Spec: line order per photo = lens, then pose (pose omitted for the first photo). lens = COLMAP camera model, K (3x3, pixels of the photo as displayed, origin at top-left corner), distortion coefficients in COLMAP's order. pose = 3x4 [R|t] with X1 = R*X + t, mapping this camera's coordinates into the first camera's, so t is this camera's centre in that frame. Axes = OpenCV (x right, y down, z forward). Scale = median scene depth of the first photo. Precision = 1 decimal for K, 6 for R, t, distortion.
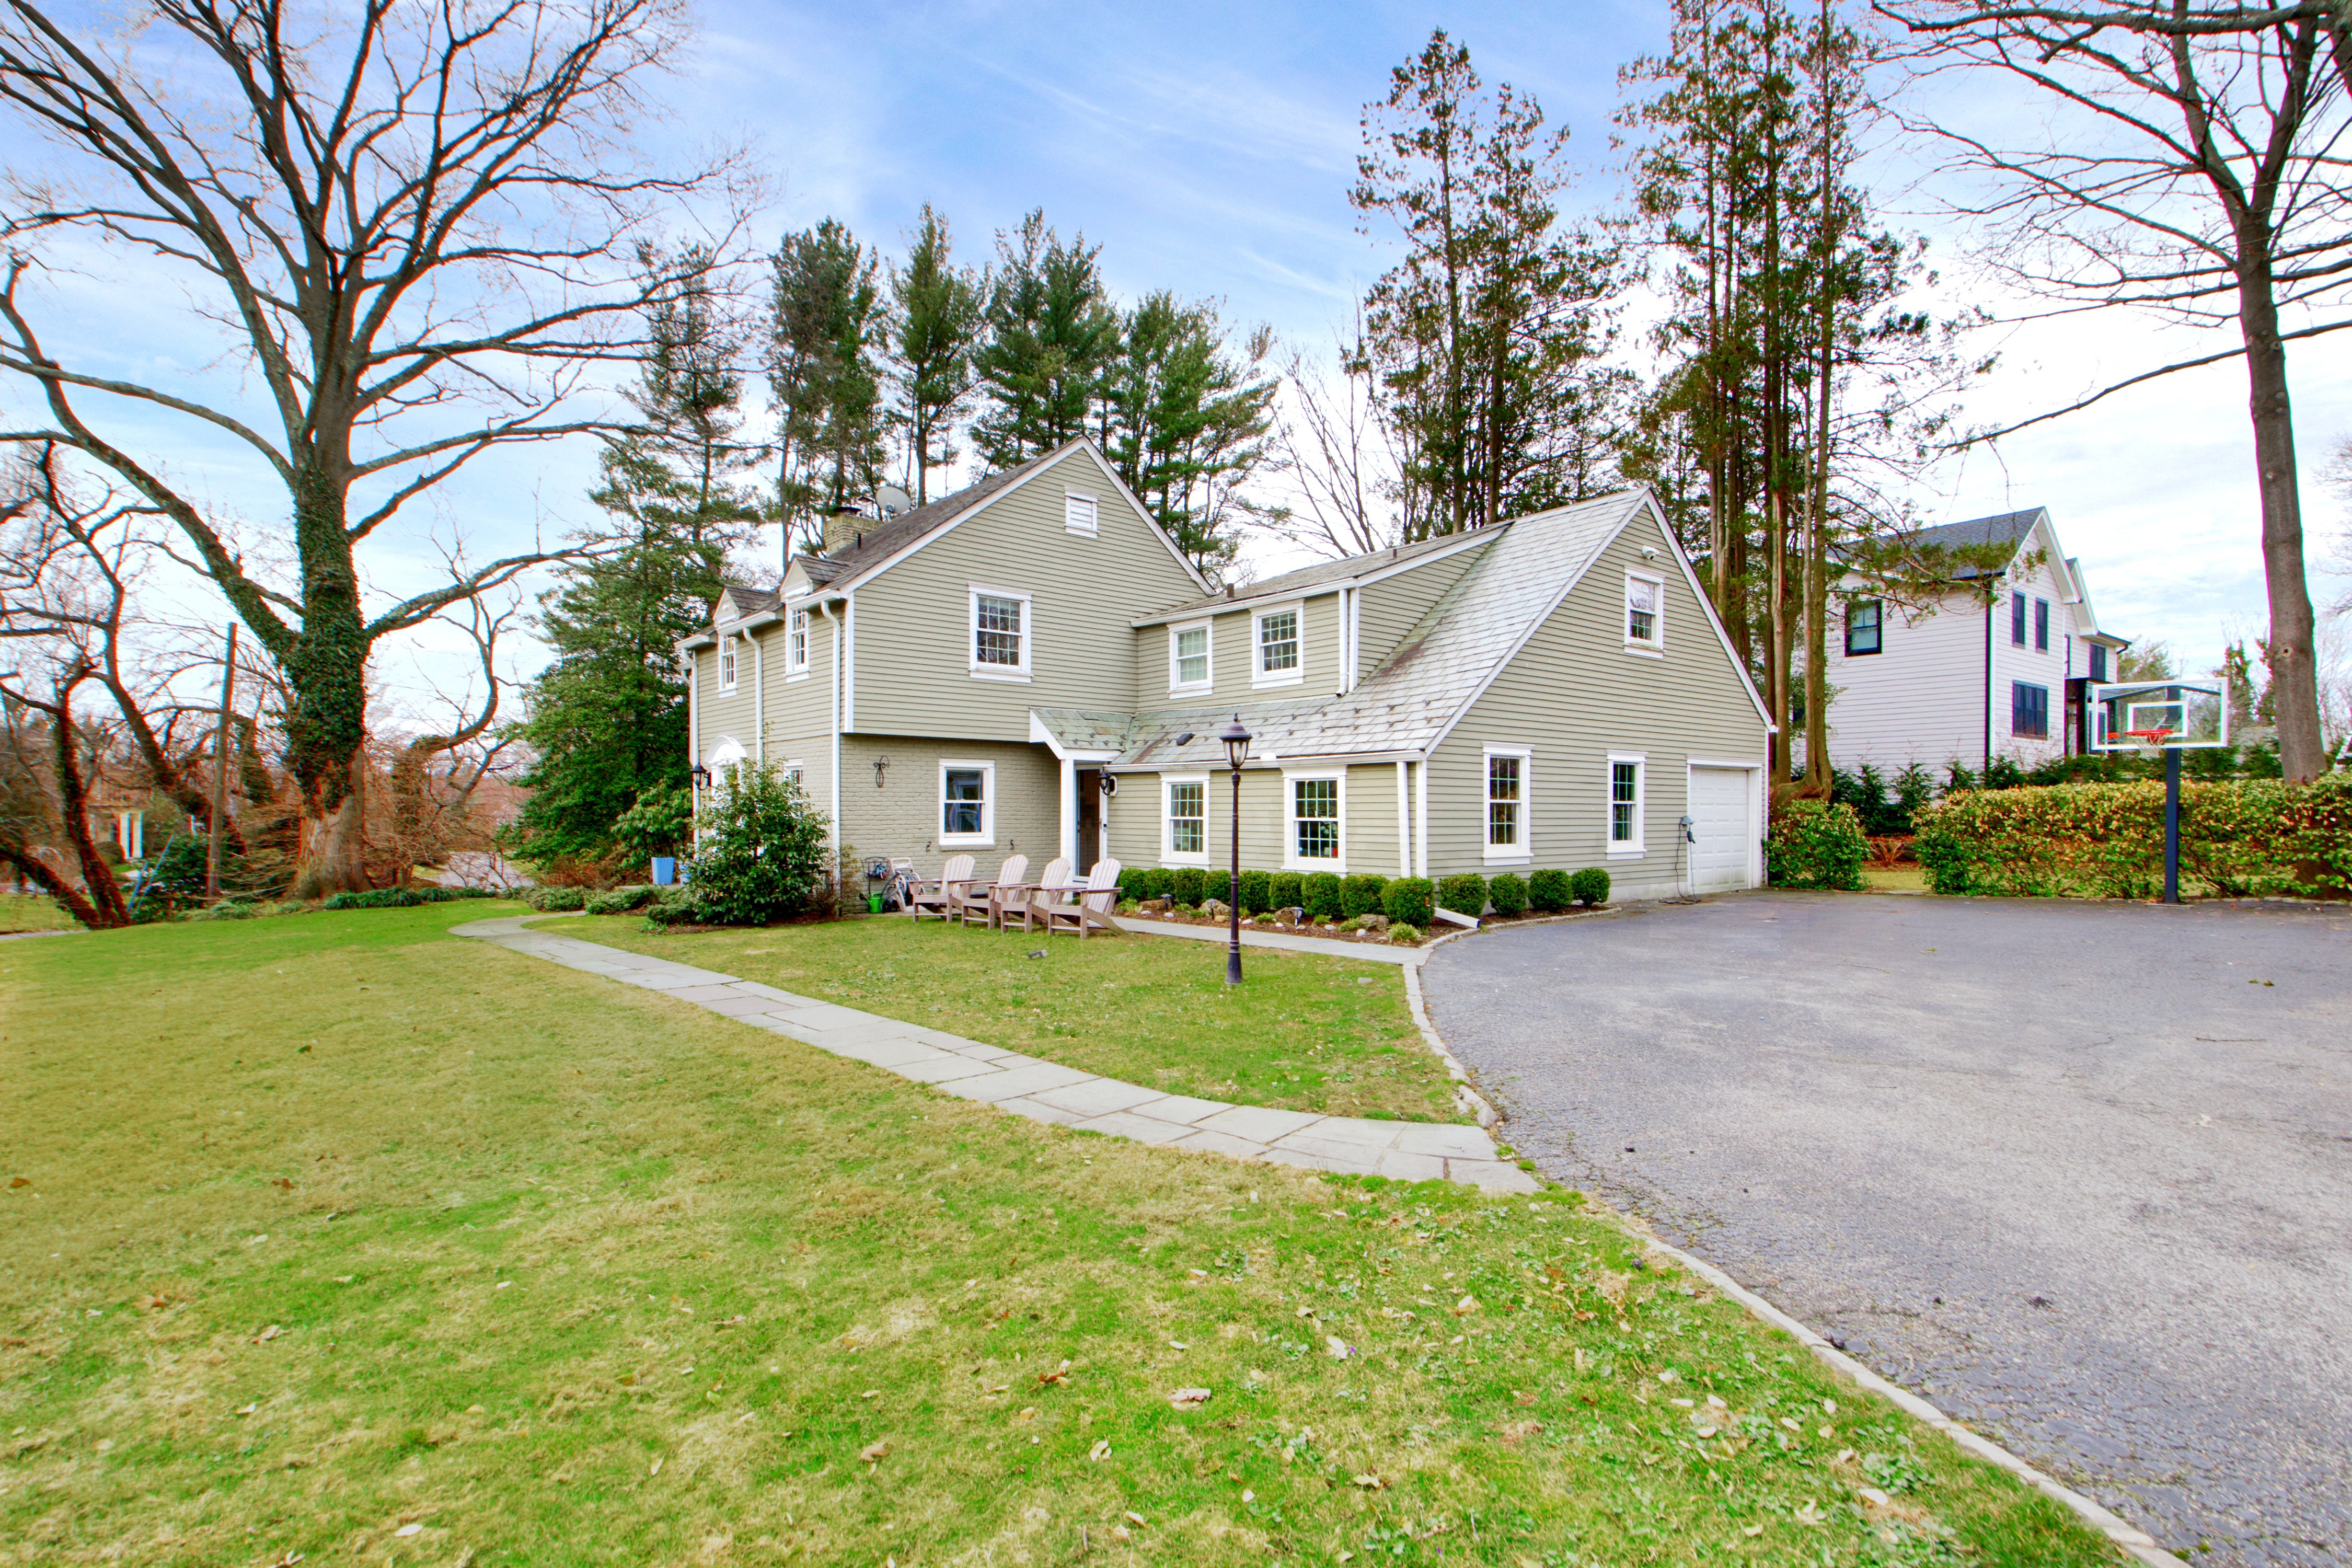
lens RADIAL K [[1129.0, 0, 1195.4], [0, 1129.0, 822.8], [0, 0, 1]] dist [0.032689, 0.000402]
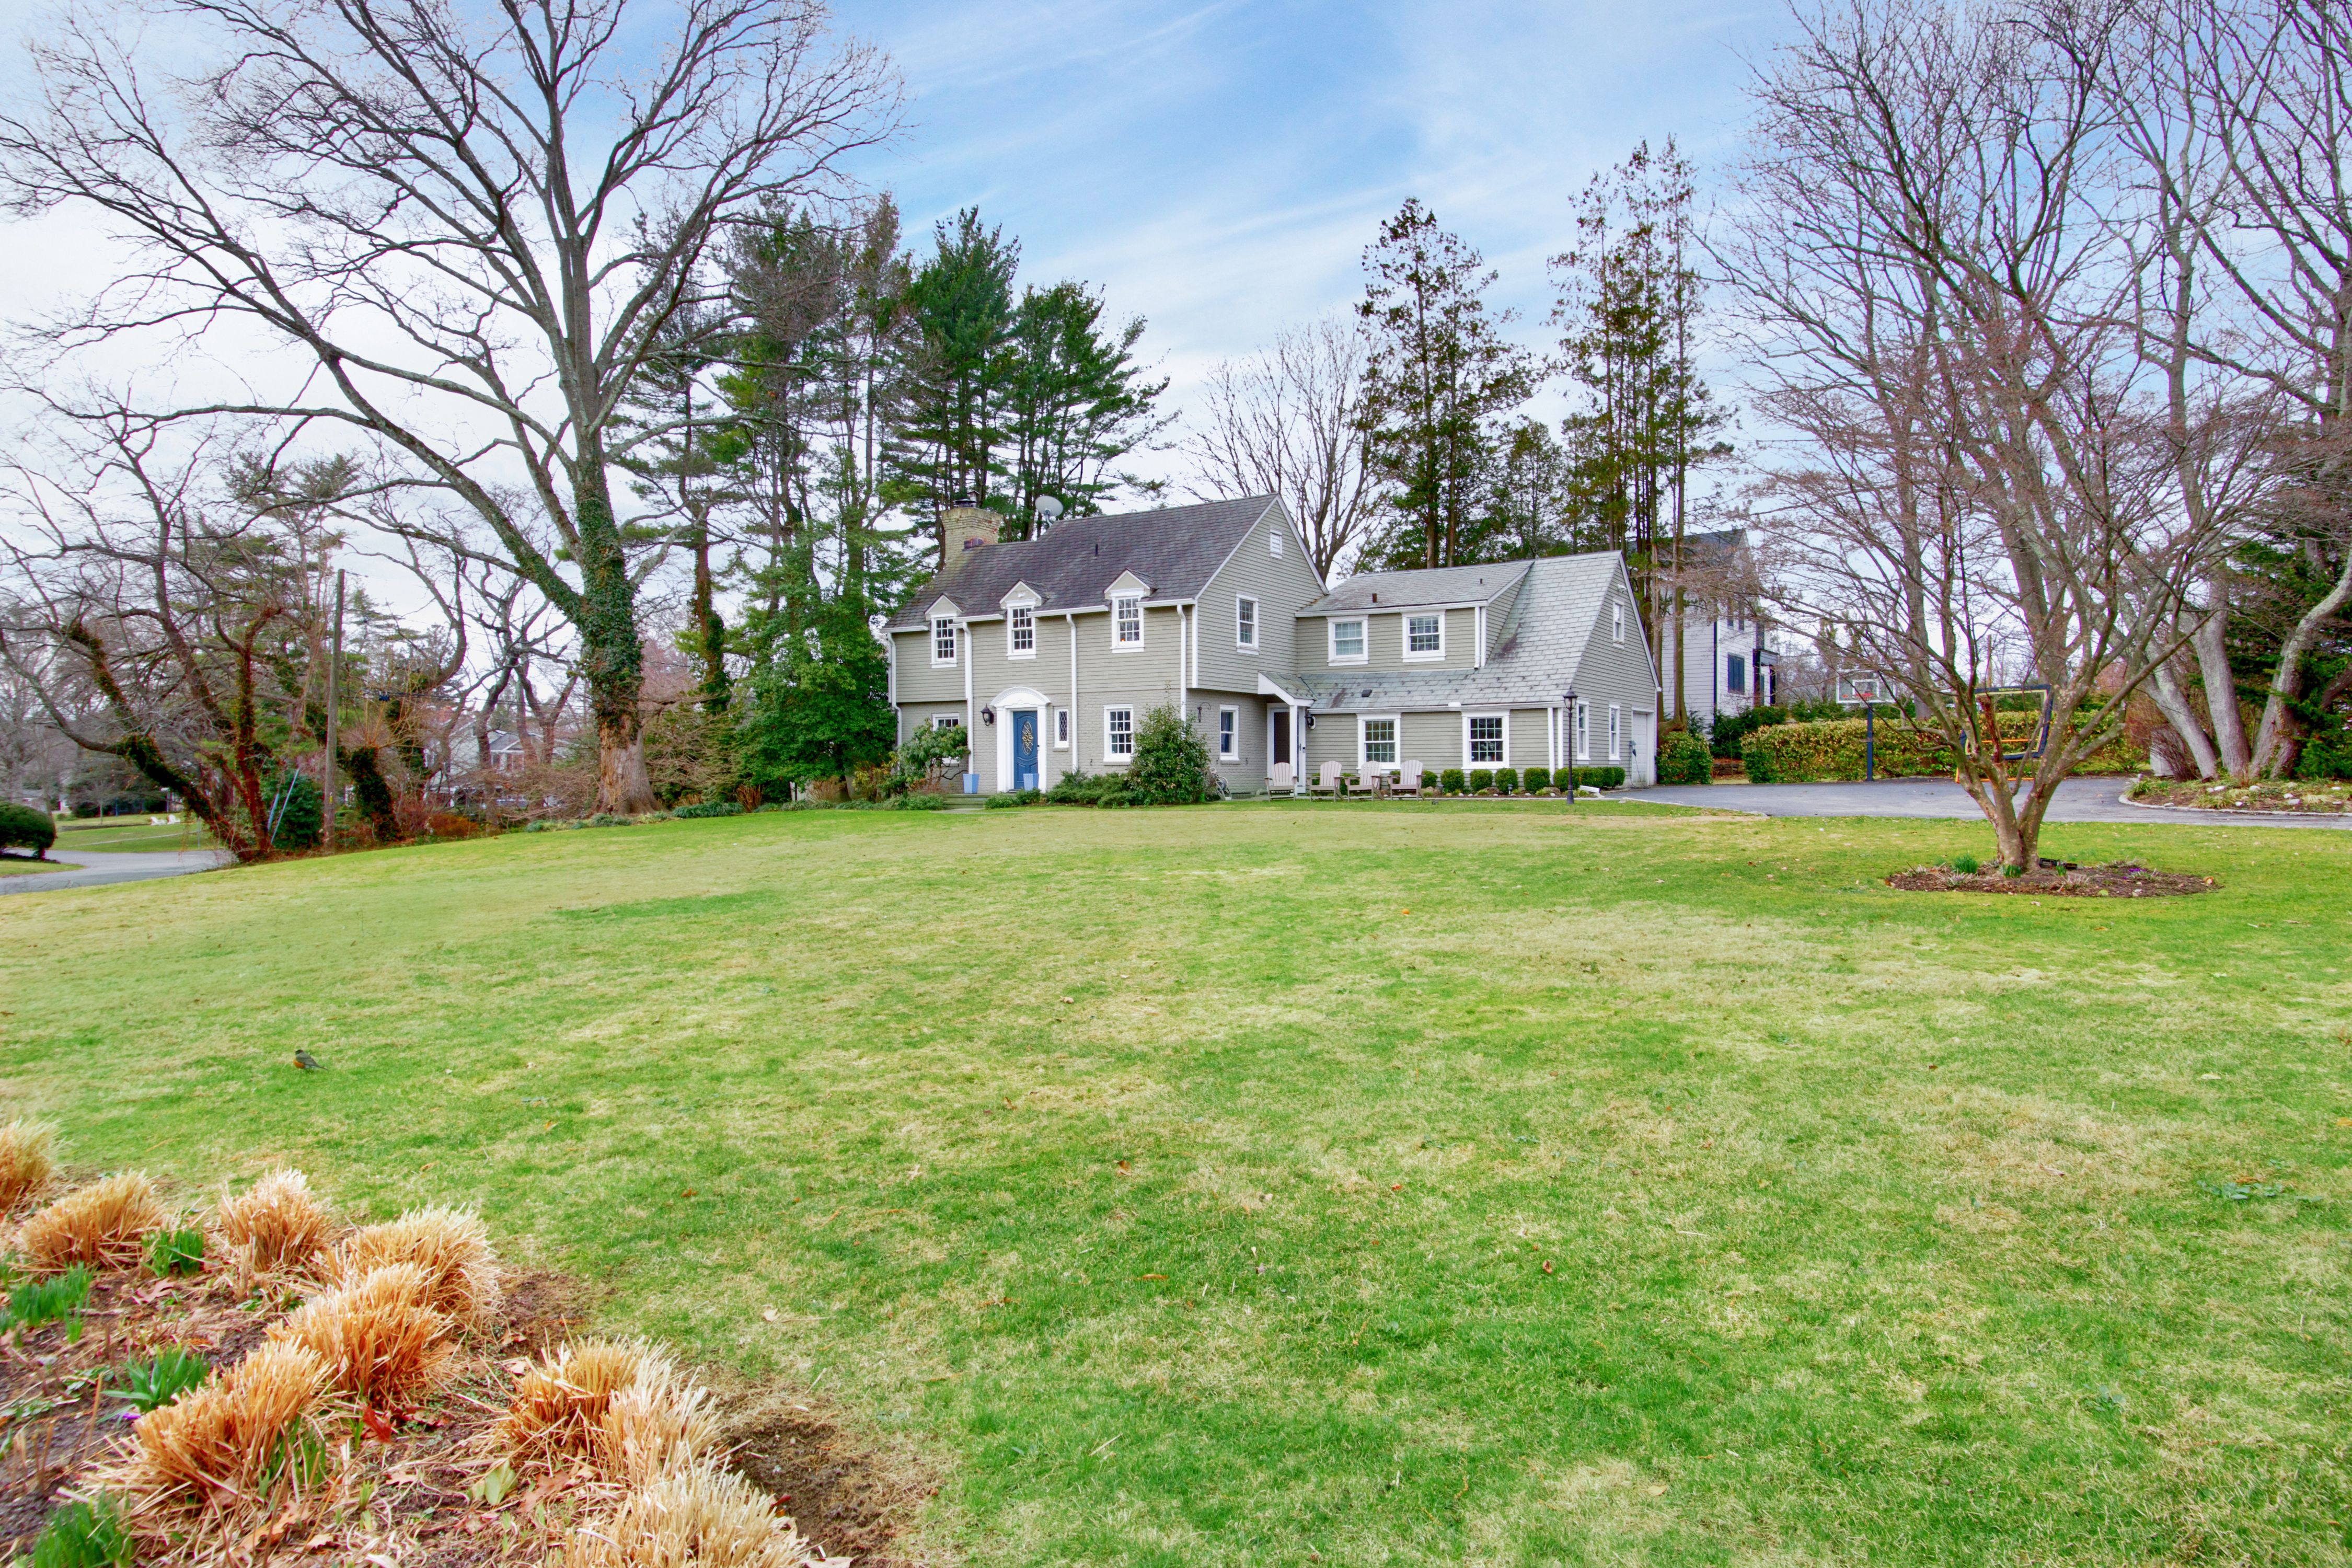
lens RADIAL K [[1327.6, 0, 1176.0], [0, 1327.6, 784.0], [0, 0, 1]] dist [0.050722, -0.000361]
pose [[0.953815, -0.010323, 0.300219, -0.773614], [0.009644, 0.999946, 0.003745, 0.042071], [-0.300241, -0.000677, 0.953863, -0.664967]]
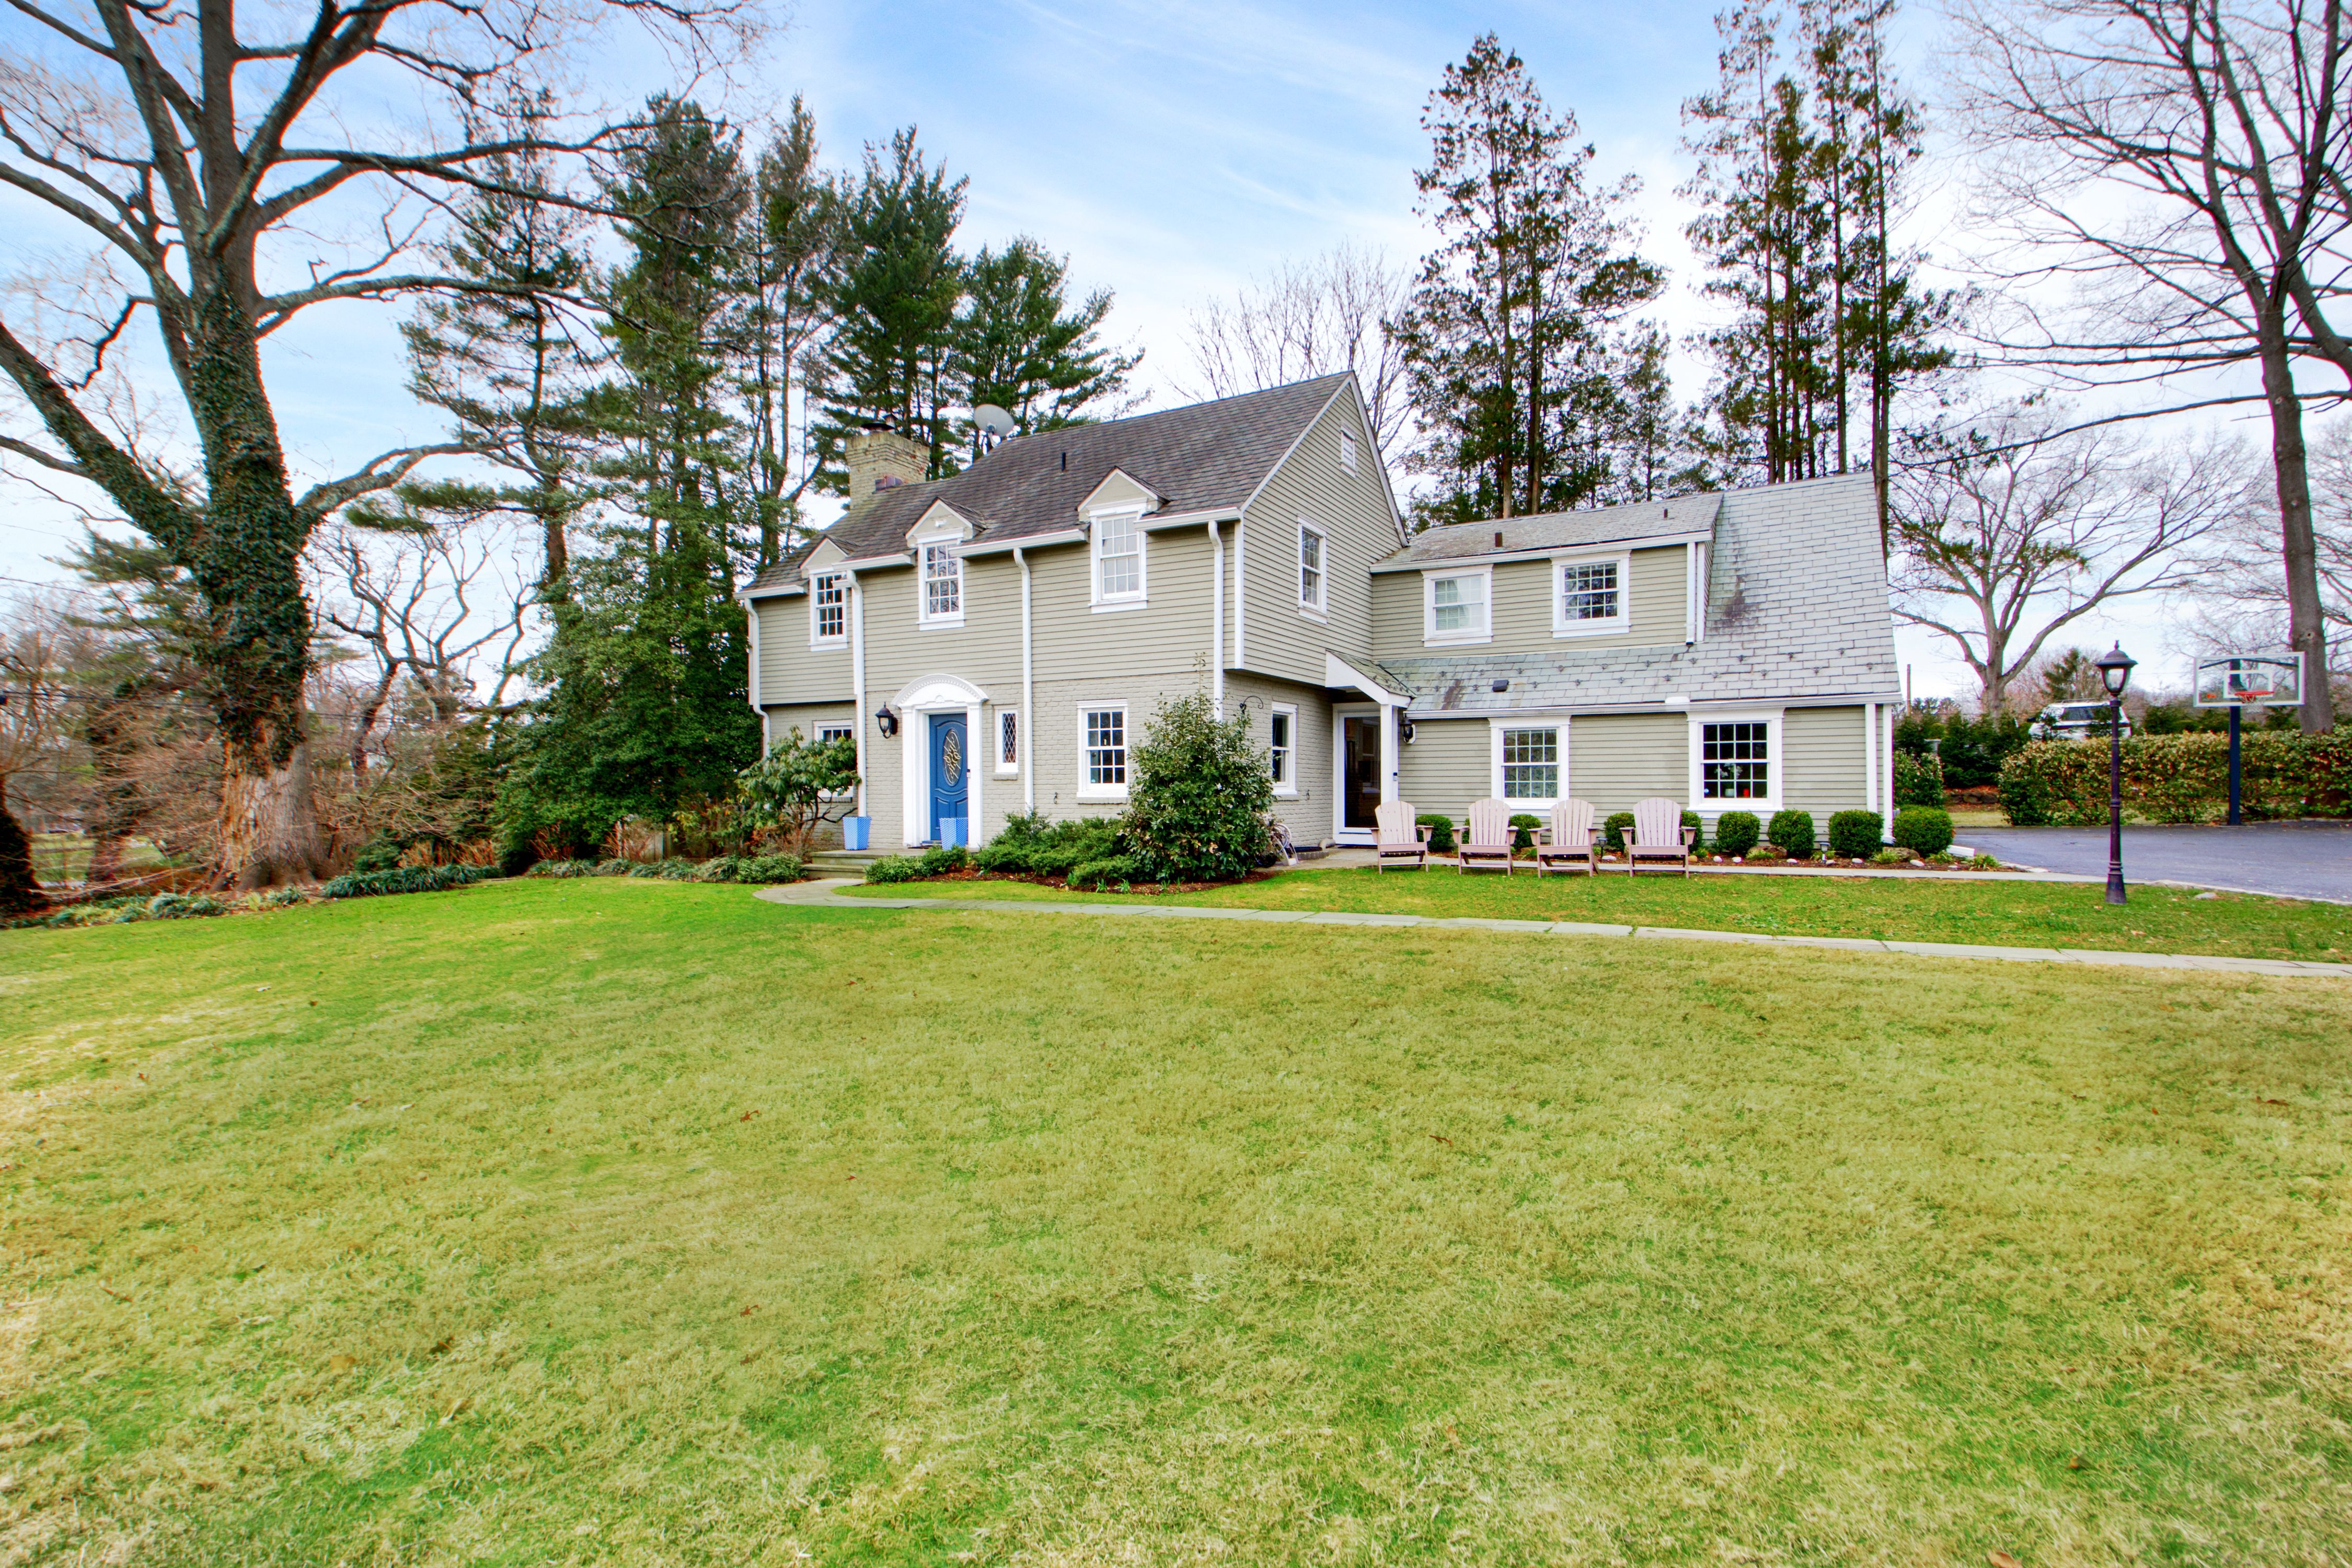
lens RADIAL K [[1098.4, 0, 1168.4], [0, 1098.4, 788.4], [0, 0, 1]] dist [0.033173, -0.000359]
pose [[0.941309, -0.008360, 0.337442, -0.568001], [0.010756, 0.999928, -0.005231, 0.017146], [-0.337374, 0.008554, 0.941332, 0.172865]]
